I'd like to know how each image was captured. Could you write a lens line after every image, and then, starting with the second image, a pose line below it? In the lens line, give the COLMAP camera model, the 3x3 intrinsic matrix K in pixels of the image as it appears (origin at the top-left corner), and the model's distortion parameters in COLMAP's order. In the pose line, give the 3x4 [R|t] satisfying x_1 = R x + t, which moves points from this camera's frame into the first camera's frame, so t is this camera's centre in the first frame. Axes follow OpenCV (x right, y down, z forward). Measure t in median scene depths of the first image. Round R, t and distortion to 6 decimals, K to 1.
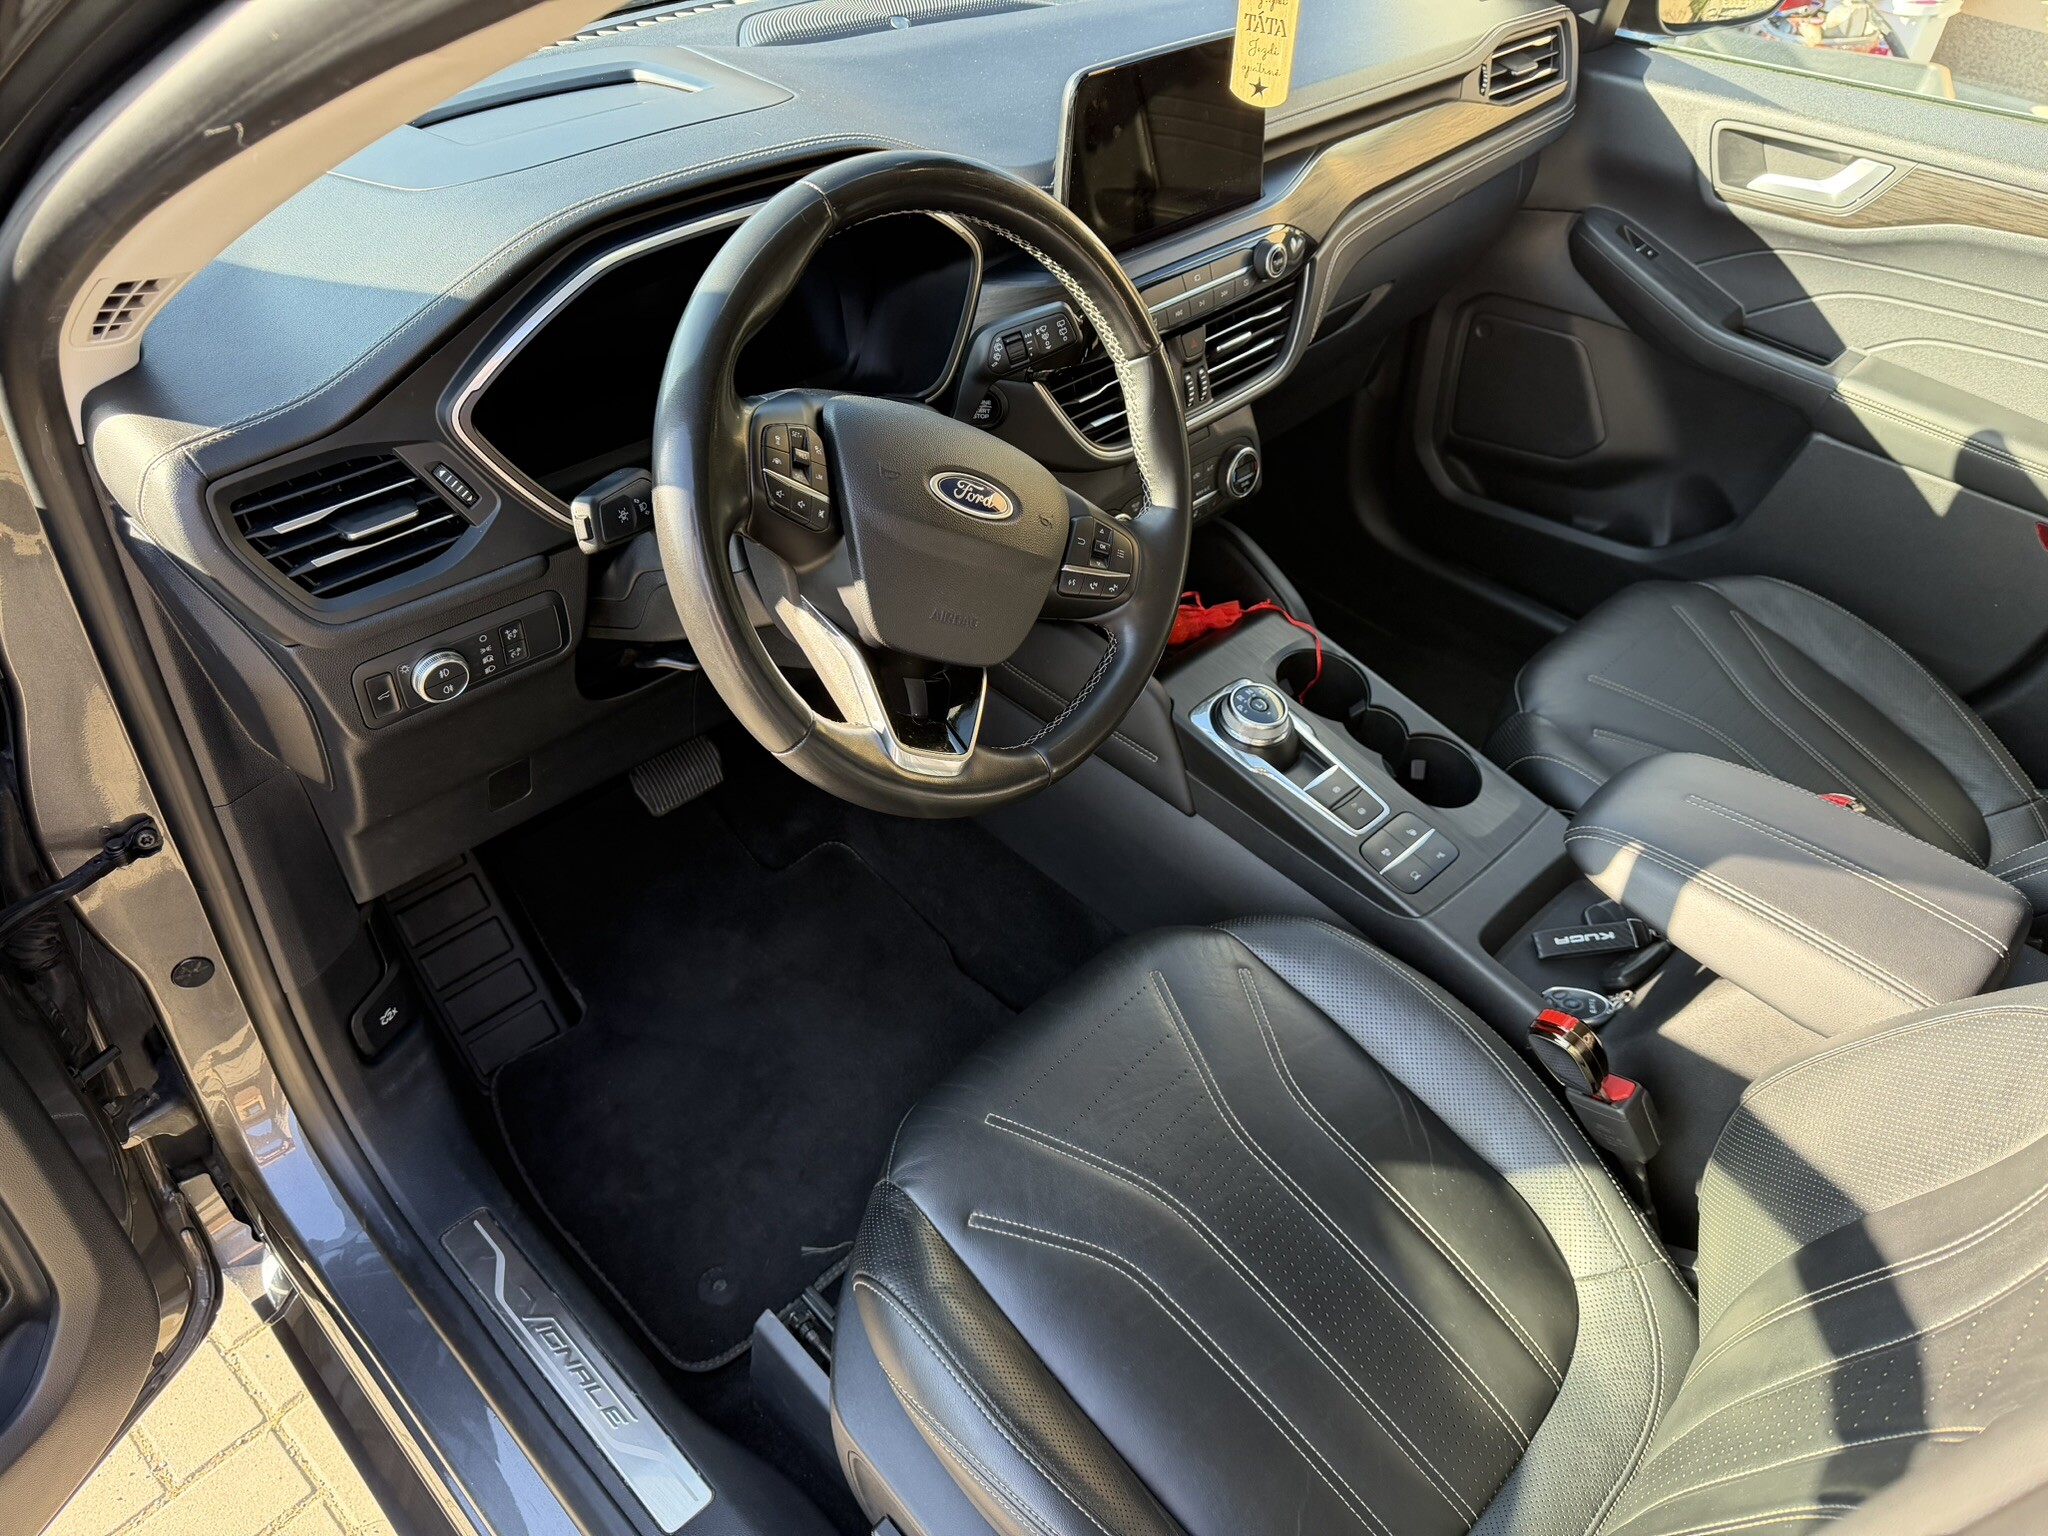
lens RADIAL K [[1462.5, 0, 1024.0], [0, 1462.5, 768.0], [0, 0, 1]] dist [0.062874, -0.034110]
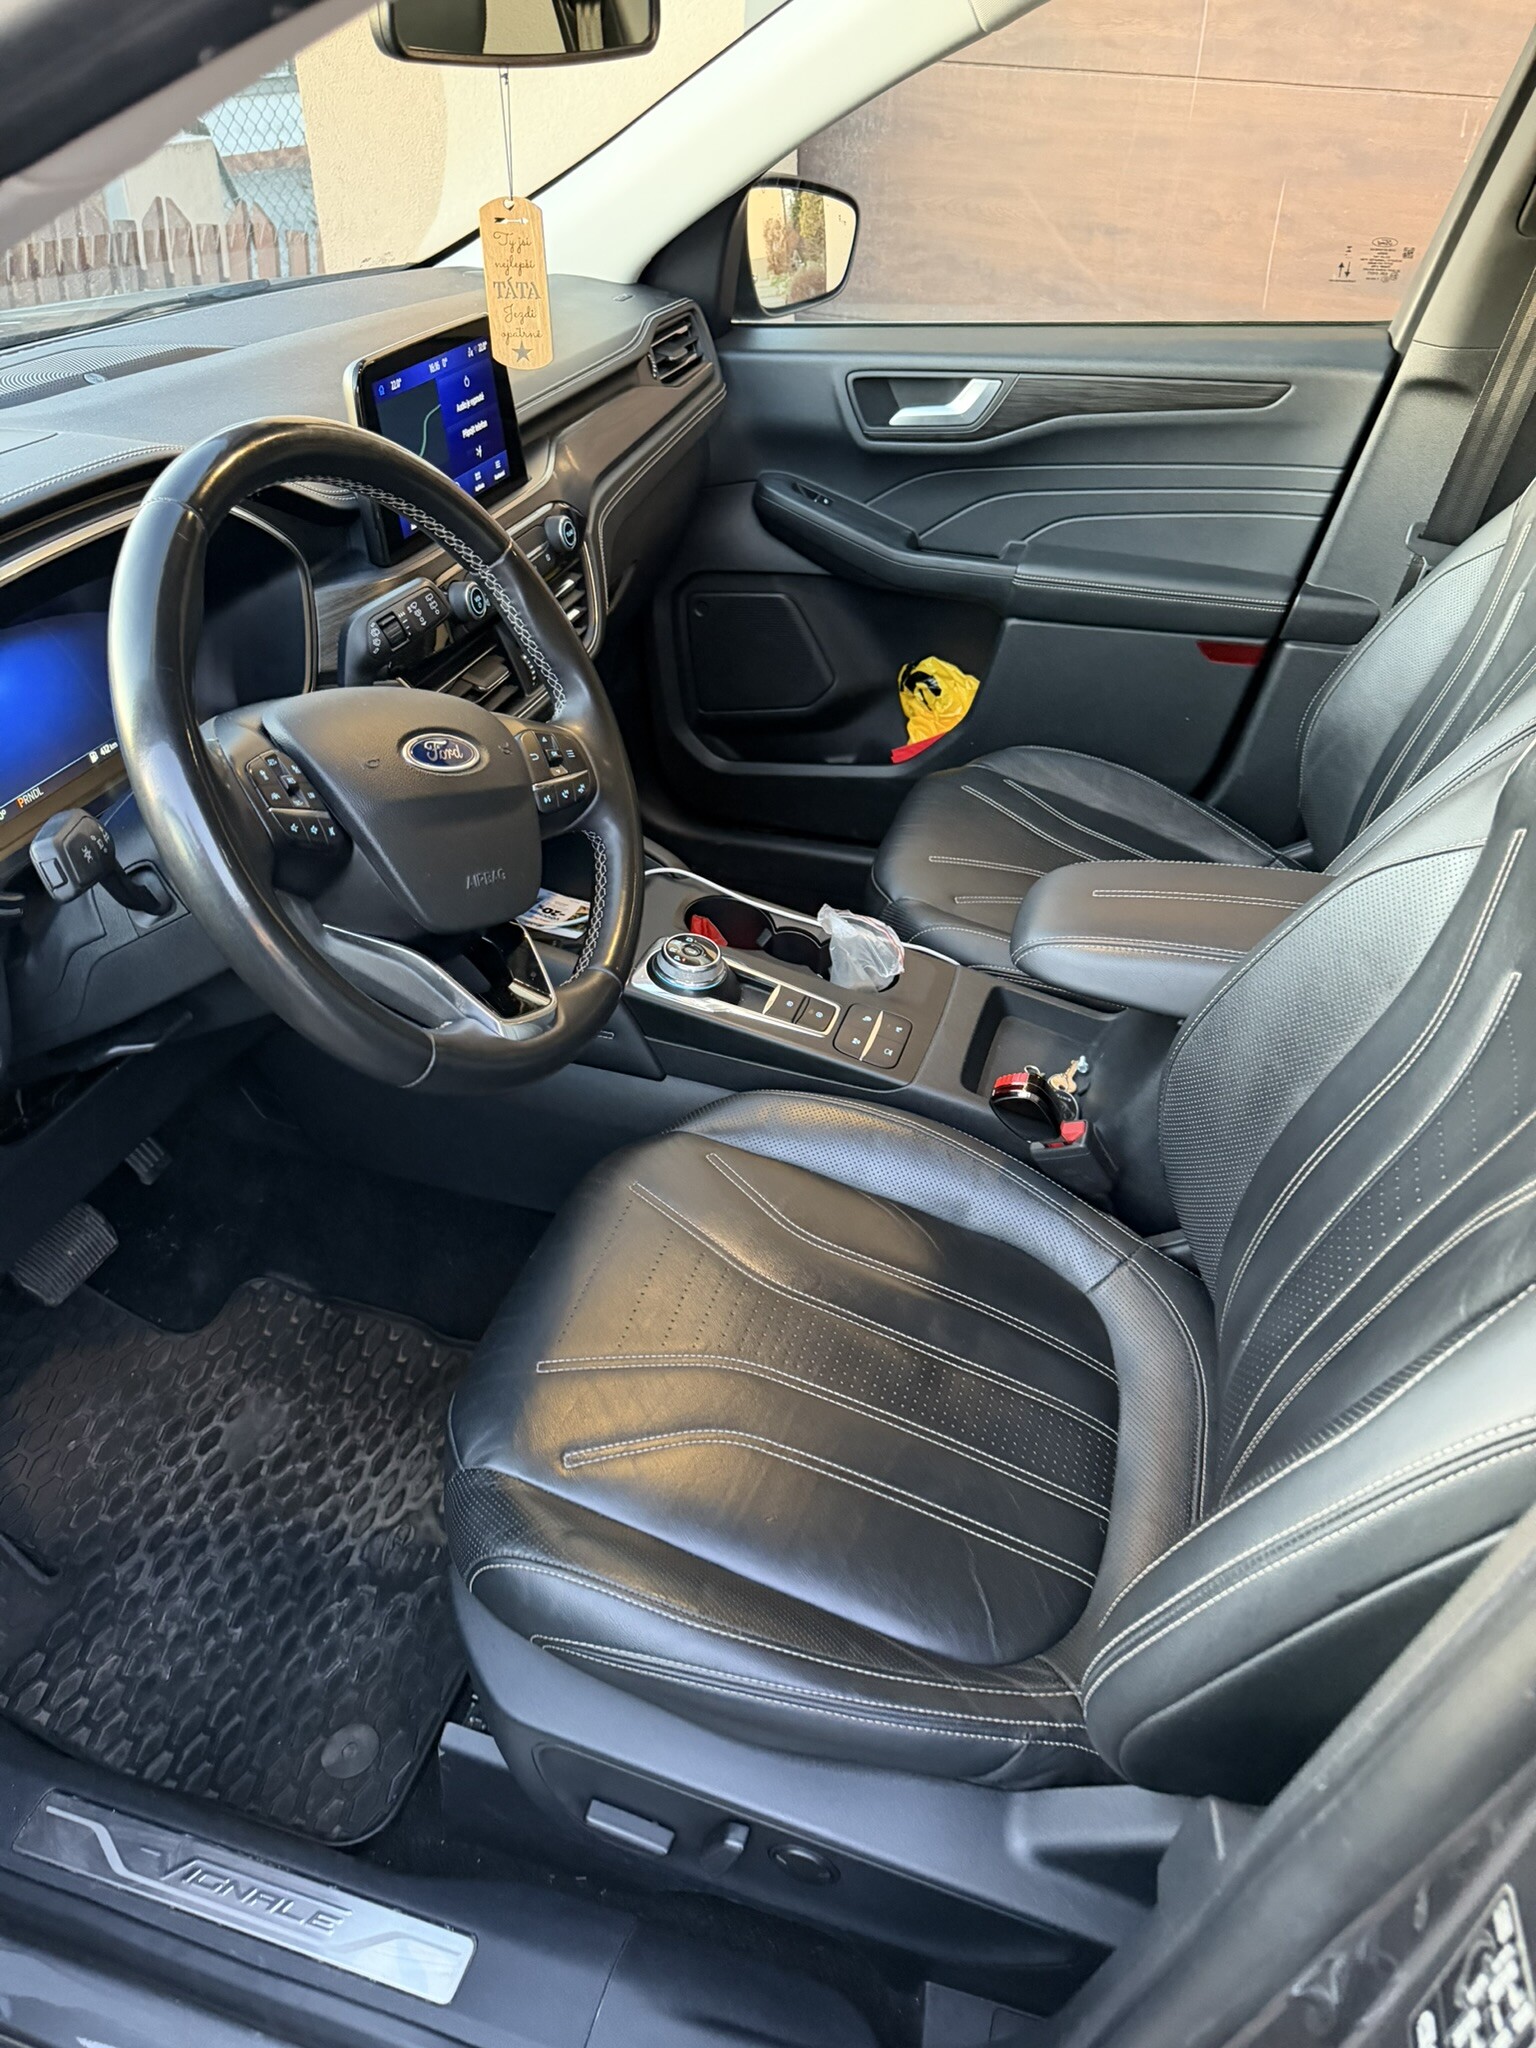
lens RADIAL K [[1462.5, 0, 768.0], [0, 1462.5, 1024.0], [0, 0, 1]] dist [0.062874, -0.034110]
pose [[0.892906, -0.310800, 0.325763, -0.134776], [0.337140, 0.941089, -0.026228, 0.048846], [-0.298420, 0.133247, 0.945088, 0.035868]]
